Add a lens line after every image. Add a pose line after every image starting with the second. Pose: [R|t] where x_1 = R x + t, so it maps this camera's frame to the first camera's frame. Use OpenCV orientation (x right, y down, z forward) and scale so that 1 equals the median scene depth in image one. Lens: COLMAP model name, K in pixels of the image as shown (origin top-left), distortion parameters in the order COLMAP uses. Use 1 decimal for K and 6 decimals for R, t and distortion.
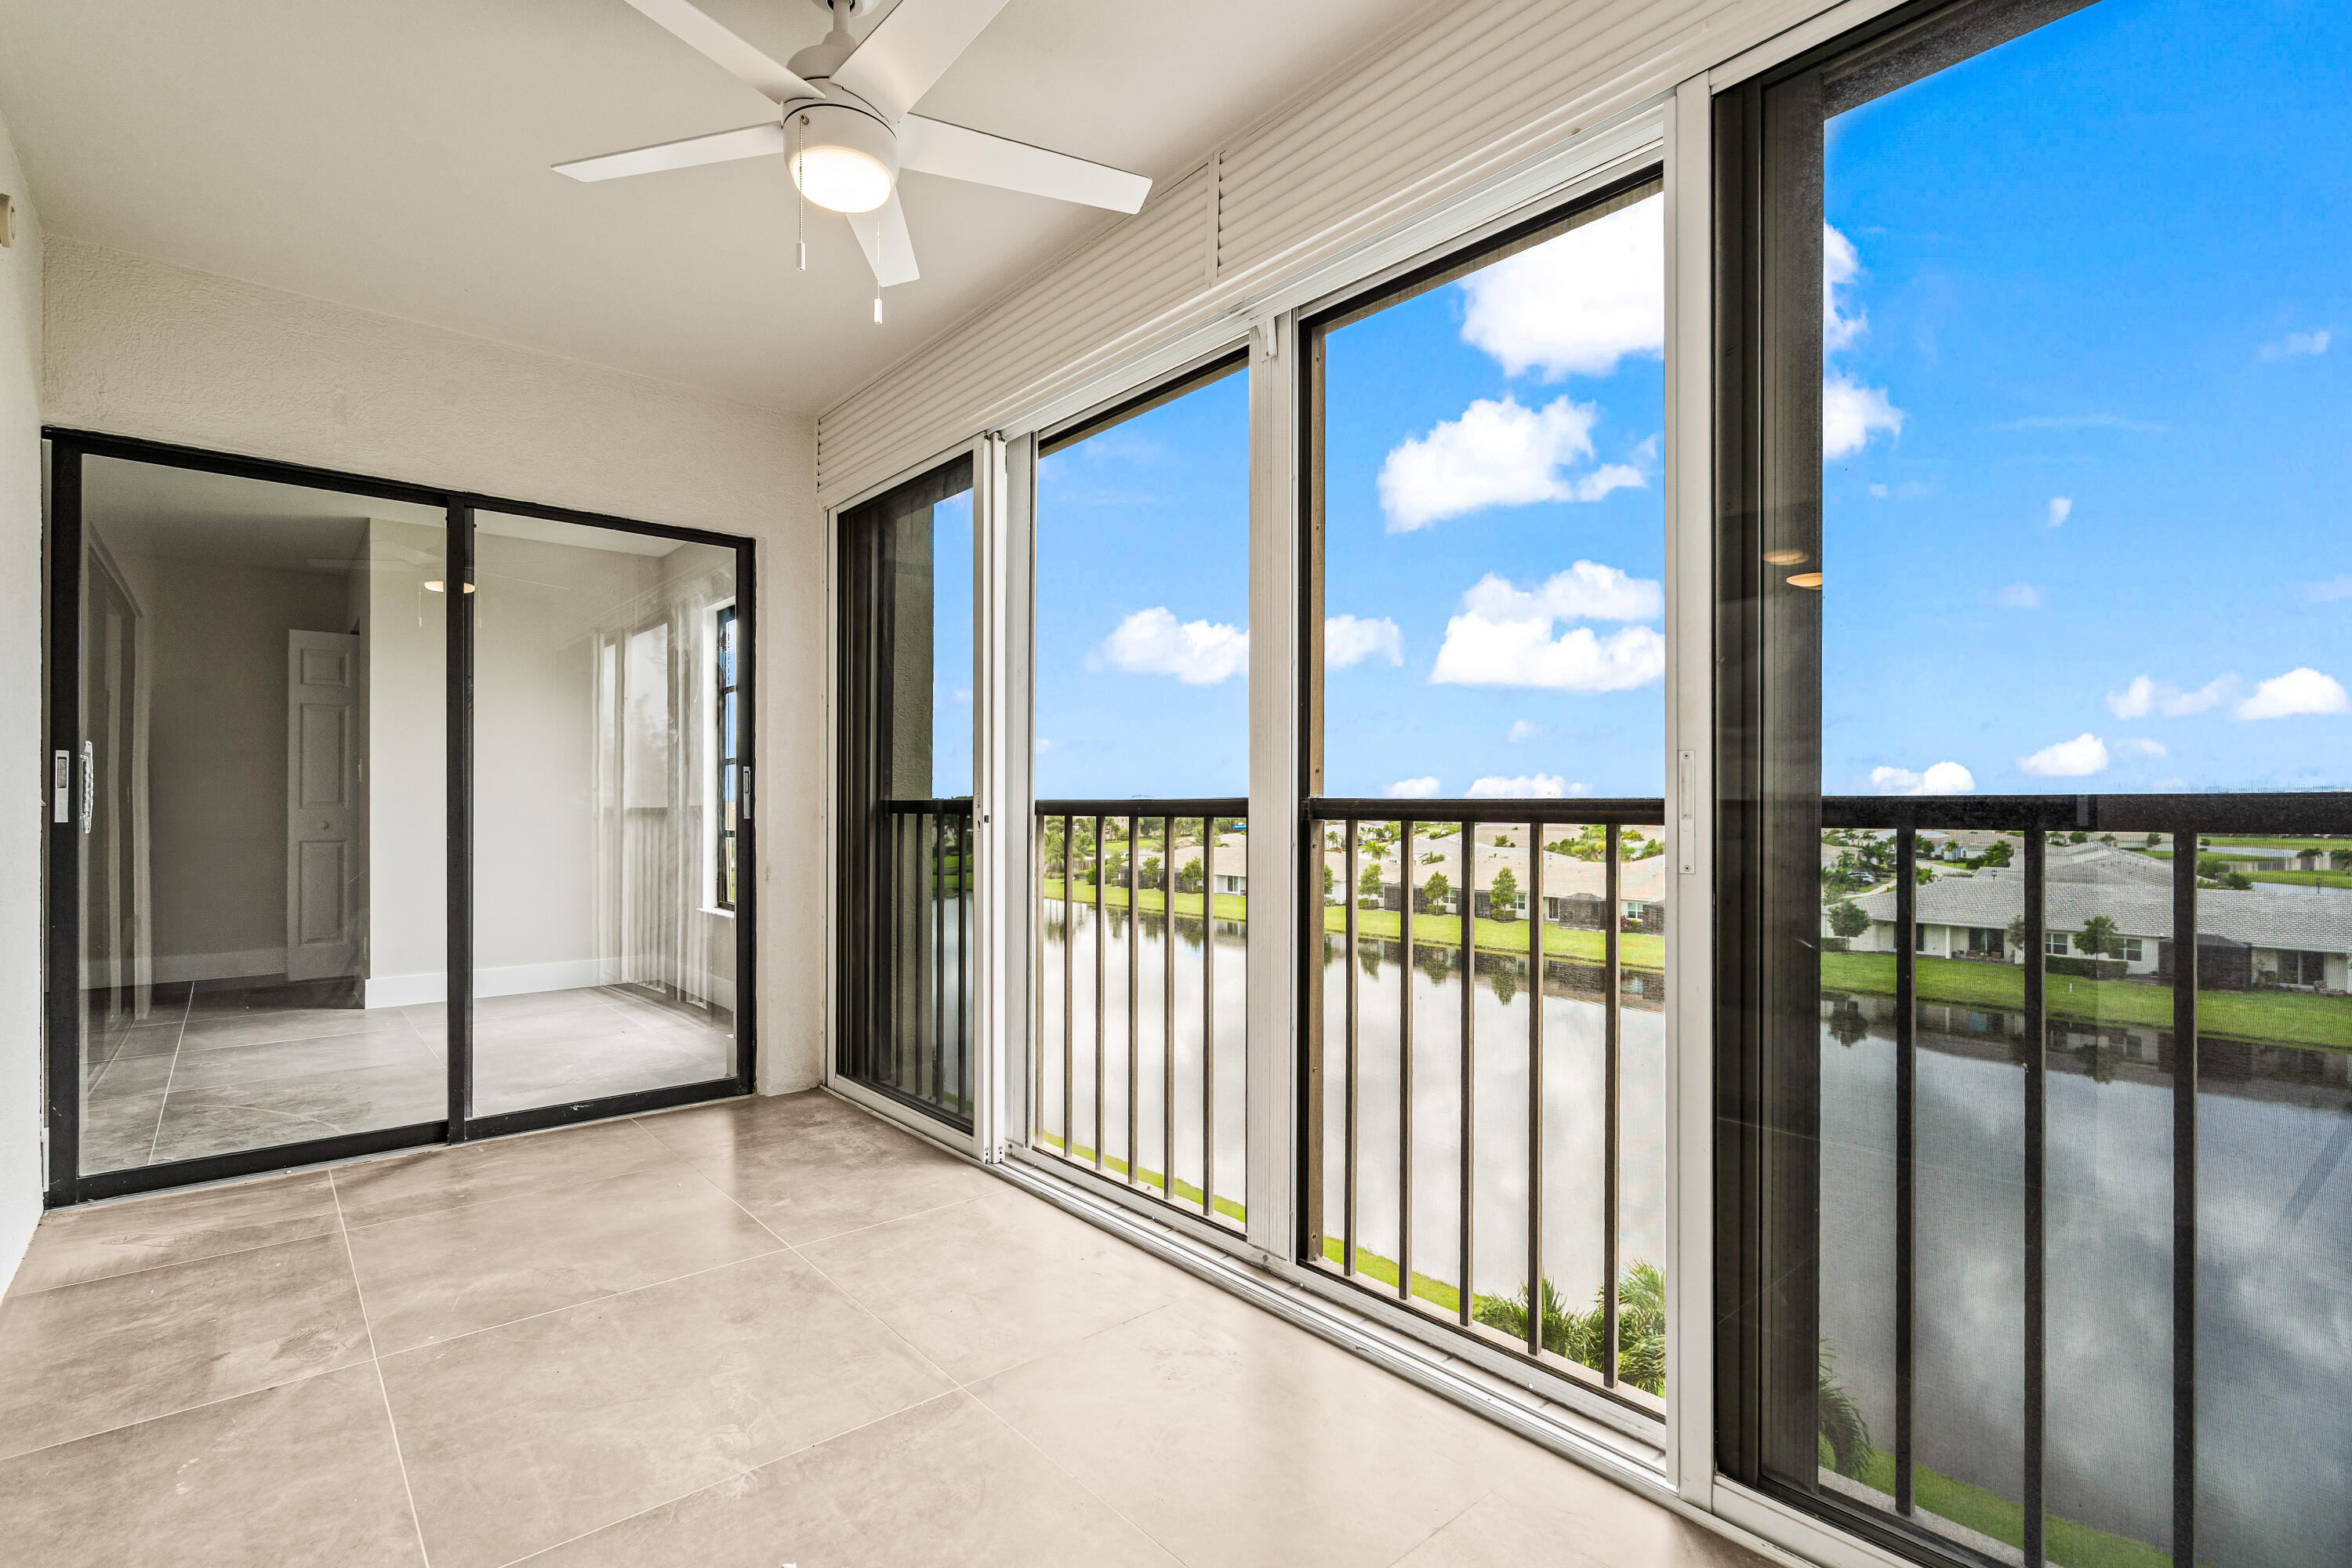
lens RADIAL K [[1074.9, 0, 1163.5], [0, 1074.9, 805.5], [0, 0, 1]] dist [-0.003240, 0.001311]
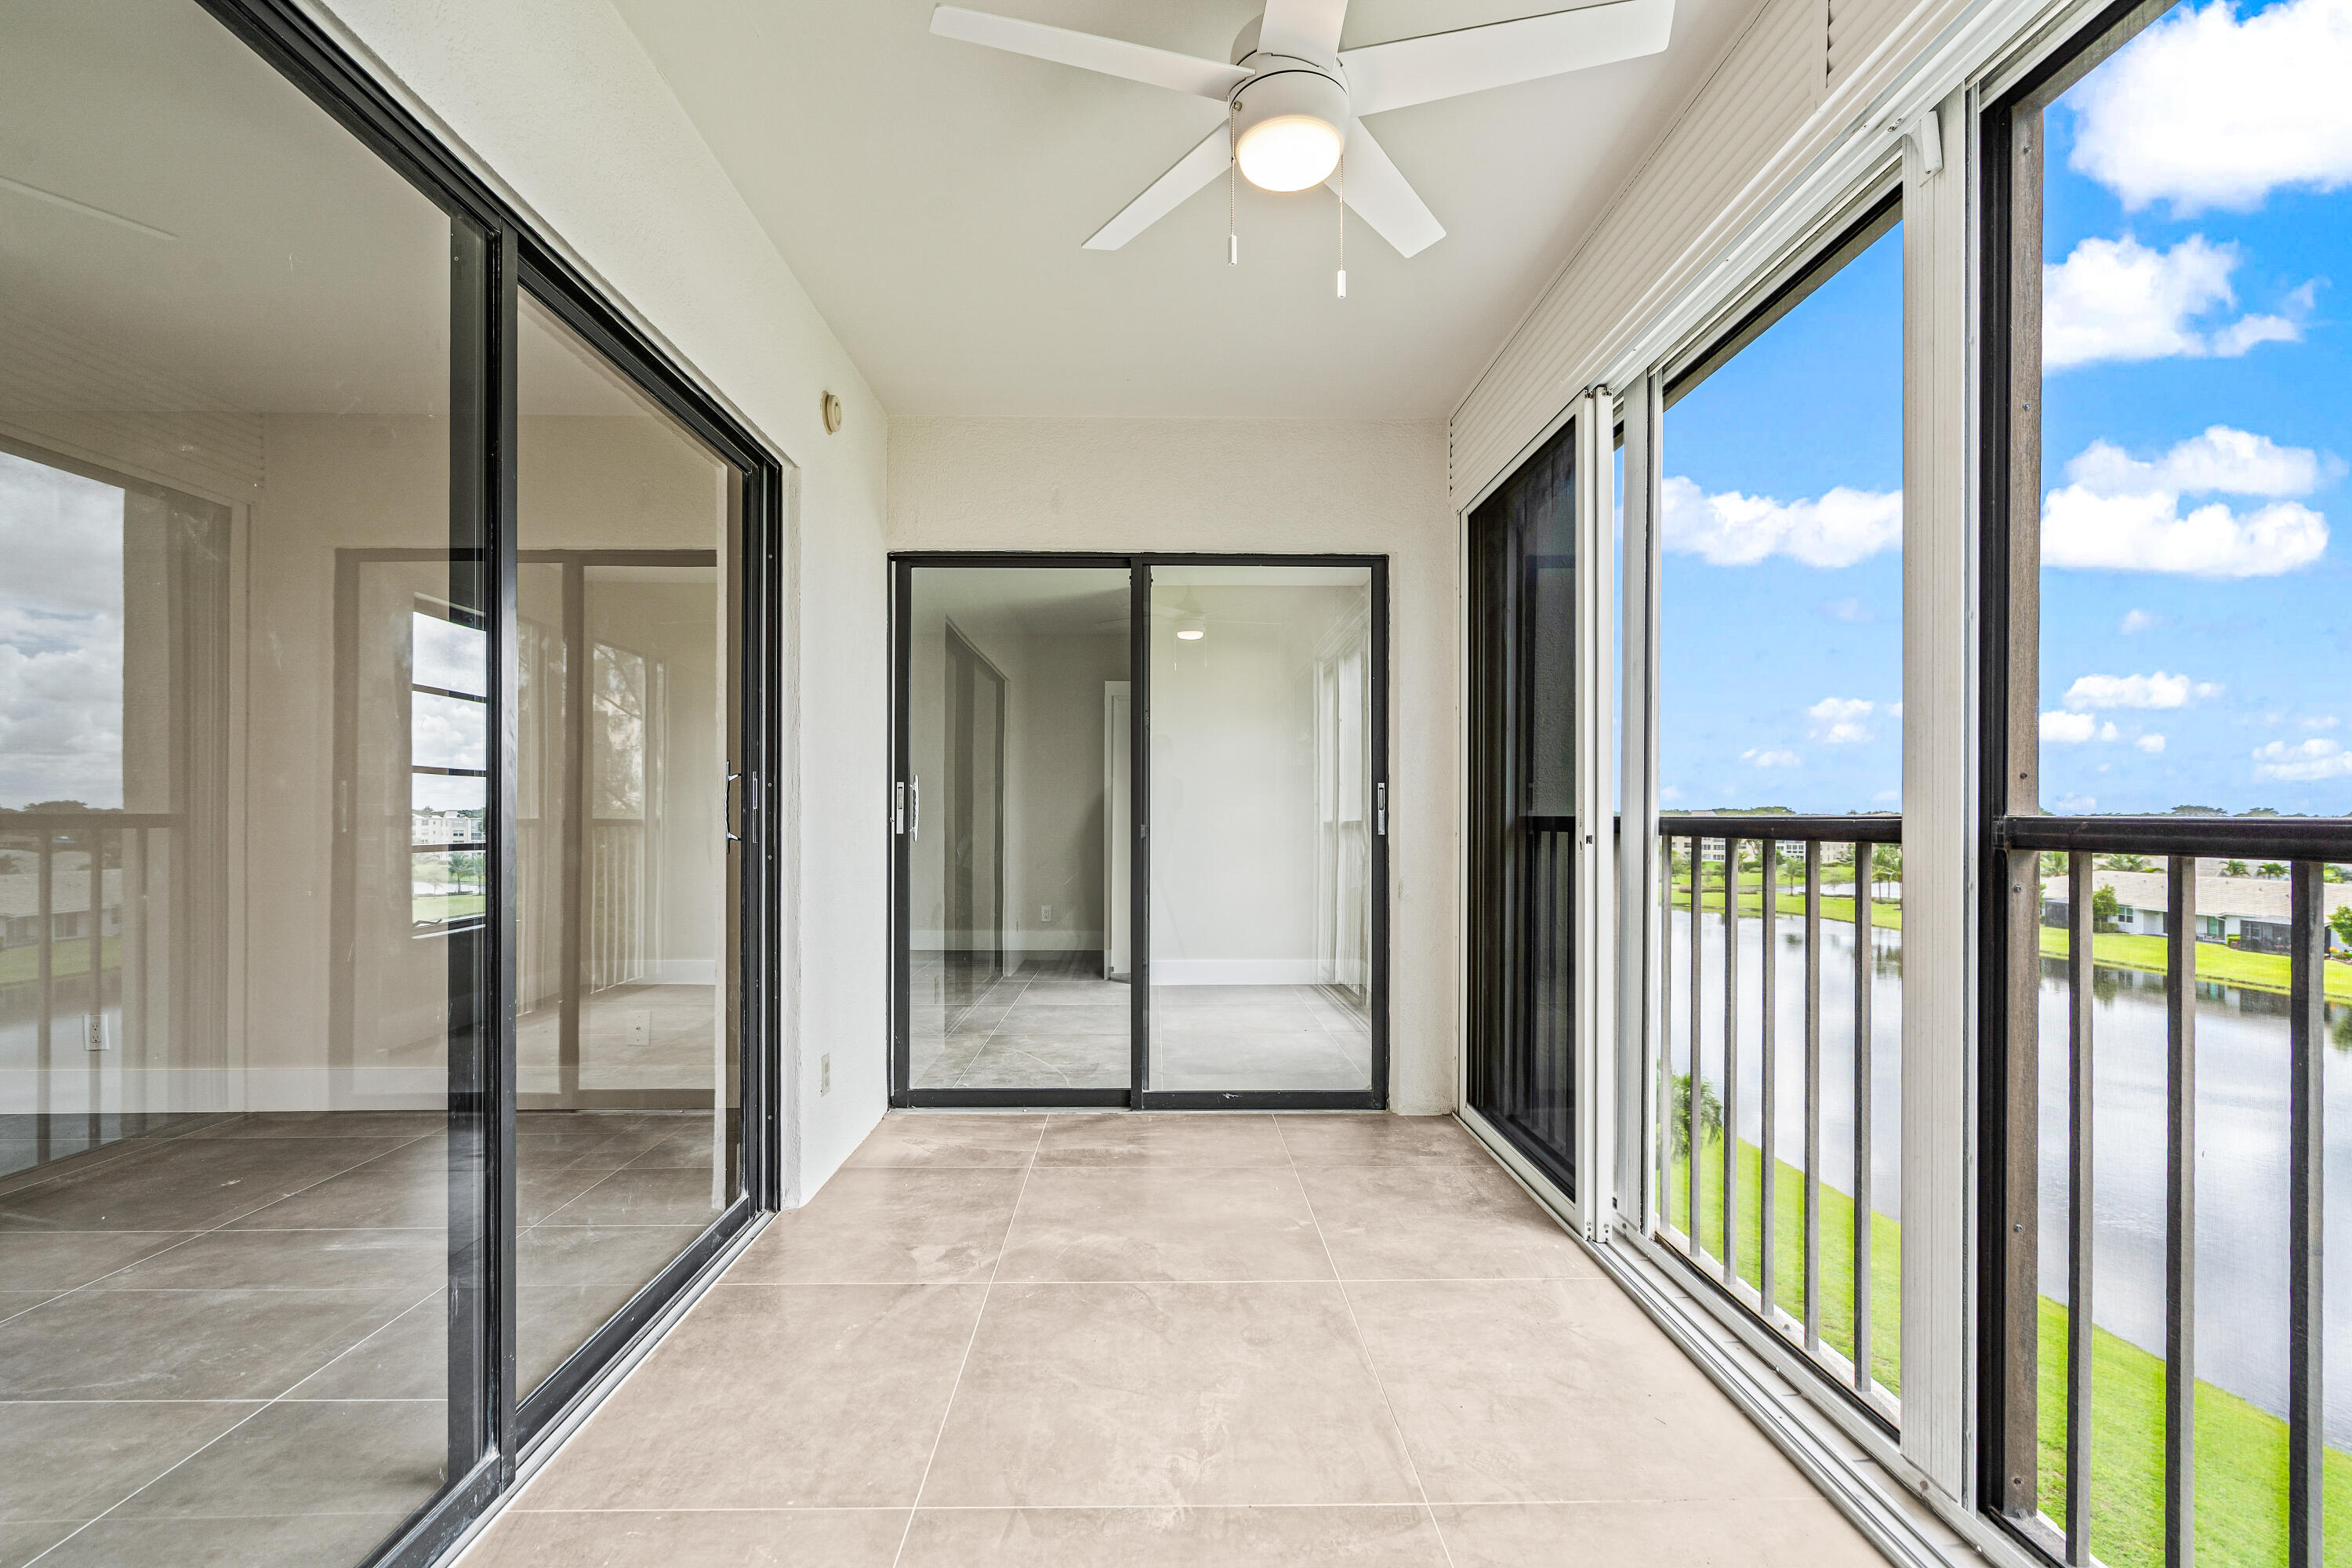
lens RADIAL K [[1074.0, 0, 1179.3], [0, 1074.0, 817.6], [0, 0, 1]] dist [-0.000590, 0.001104]
pose [[0.774653, 0.000760, -0.632386, 0.135238], [-0.000229, 1.000000, 0.000921, -0.006195], [0.632386, -0.000569, 0.774653, 0.139087]]
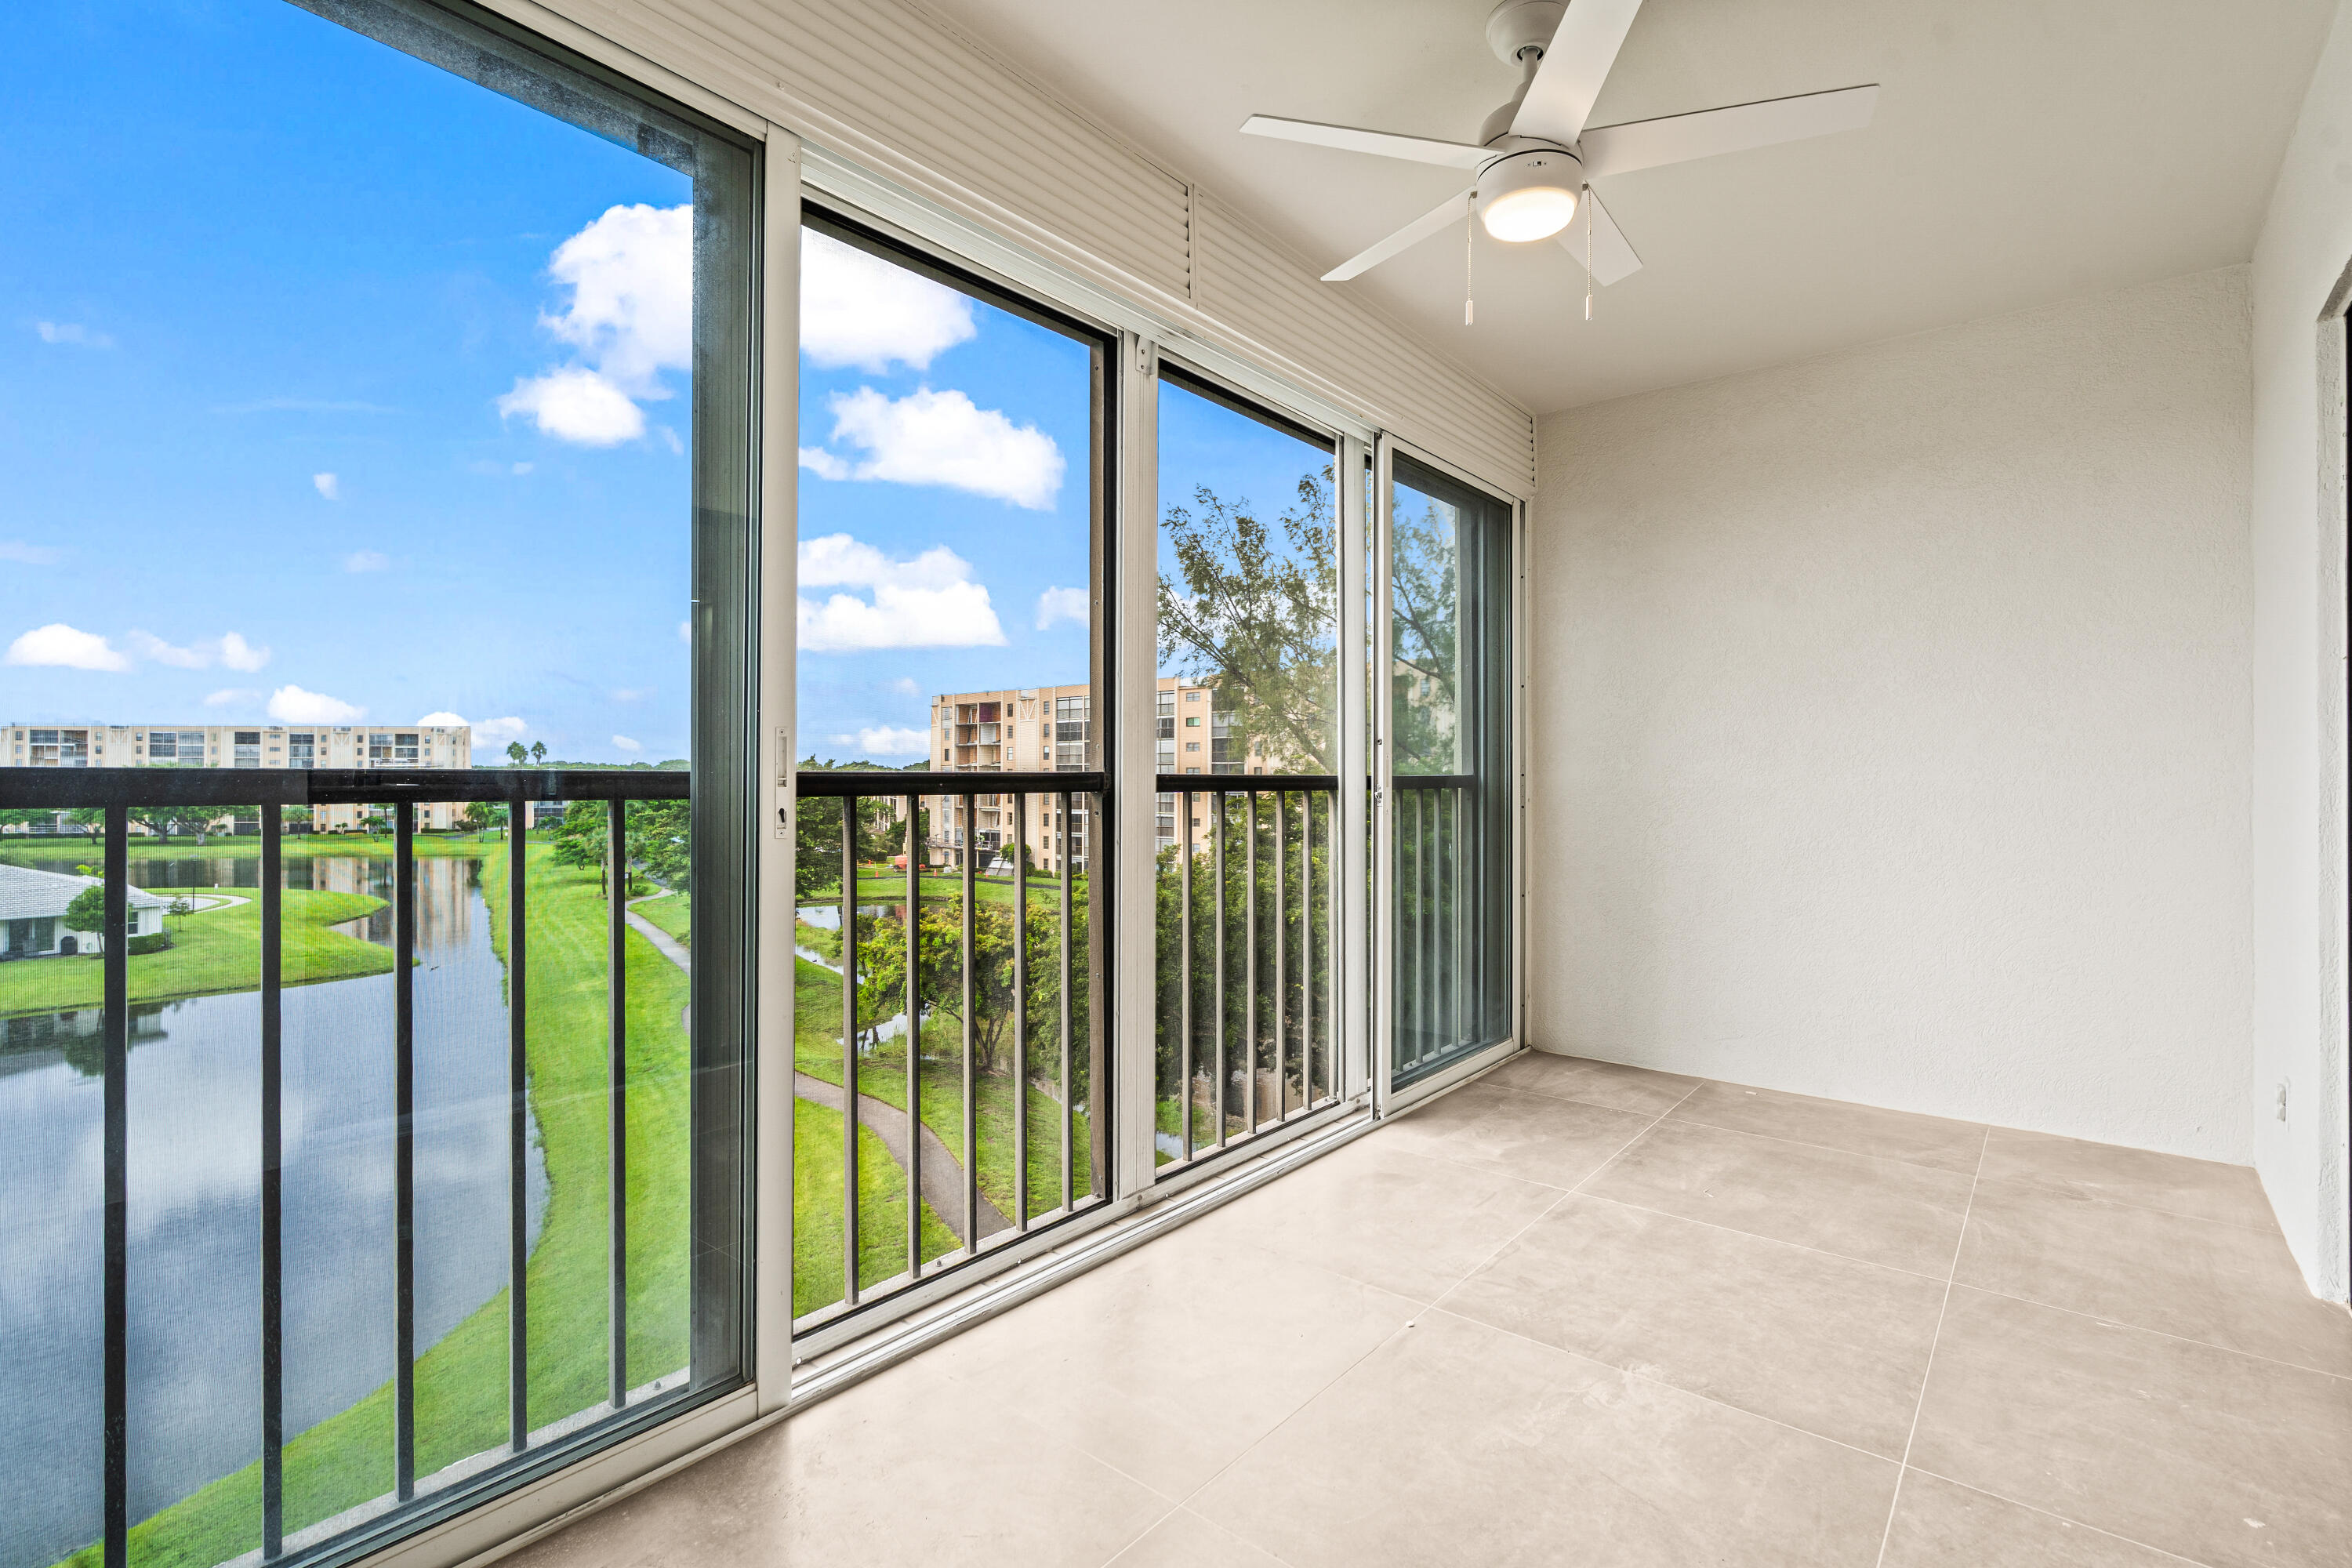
lens RADIAL K [[1094.8, 0, 1165.8], [0, 1094.8, 771.0], [0, 0, 1]] dist [0.000886, 0.000964]
pose [[-0.161013, 0.004310, 0.986943, -0.848148], [-0.001798, 0.999988, -0.004660, -0.004520], [-0.986951, -0.002525, -0.161004, 0.974157]]
